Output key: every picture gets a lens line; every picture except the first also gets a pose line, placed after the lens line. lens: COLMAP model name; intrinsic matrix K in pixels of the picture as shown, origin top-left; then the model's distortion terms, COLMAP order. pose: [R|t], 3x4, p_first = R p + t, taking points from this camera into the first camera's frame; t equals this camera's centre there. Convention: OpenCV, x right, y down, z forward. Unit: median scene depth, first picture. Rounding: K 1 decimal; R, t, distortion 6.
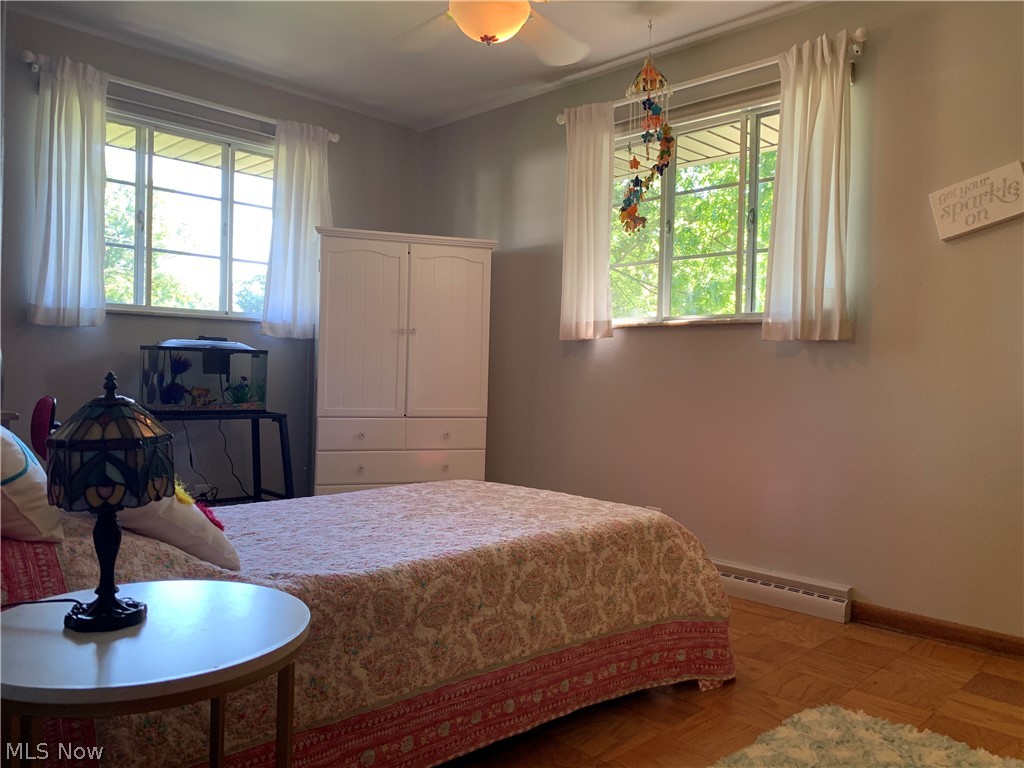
lens RADIAL K [[777.7, 0, 514.4], [0, 777.7, 382.3], [0, 0, 1]] dist [0.085703, -0.172174]
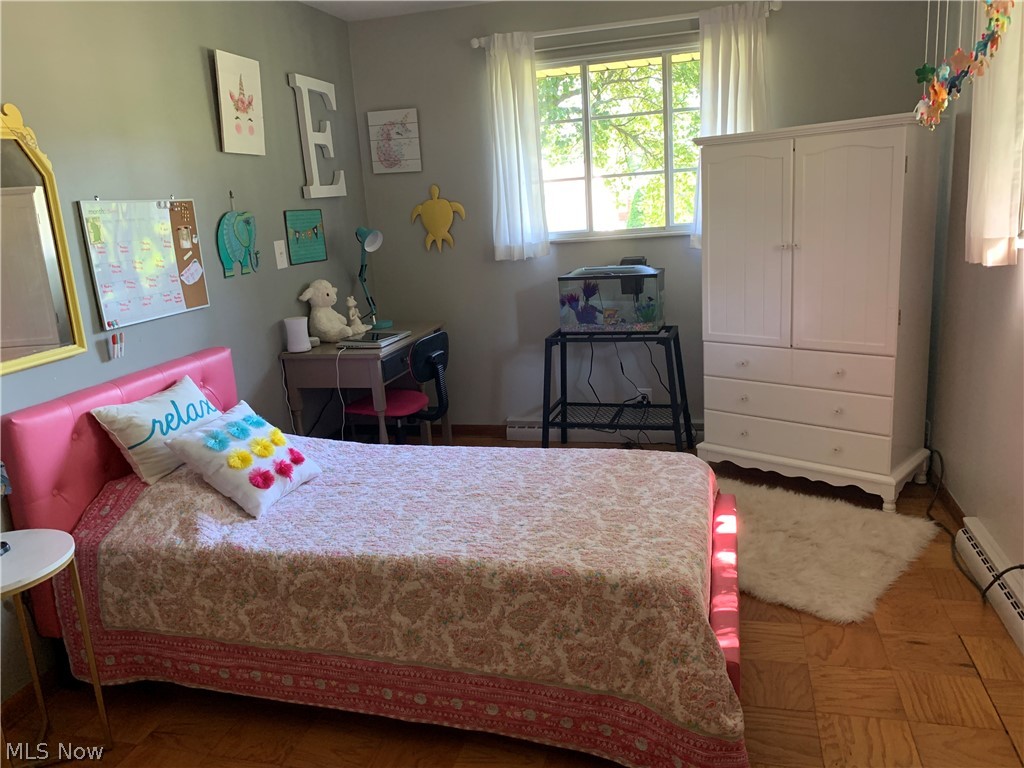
lens RADIAL K [[777.7, 0, 514.4], [0, 777.7, 382.3], [0, 0, 1]] dist [0.085703, -0.172174]
pose [[0.488018, 0.143254, -0.860997, 0.920149], [0.068394, 0.977130, 0.201343, -0.226557], [0.870150, -0.157146, 0.467060, 0.642285]]
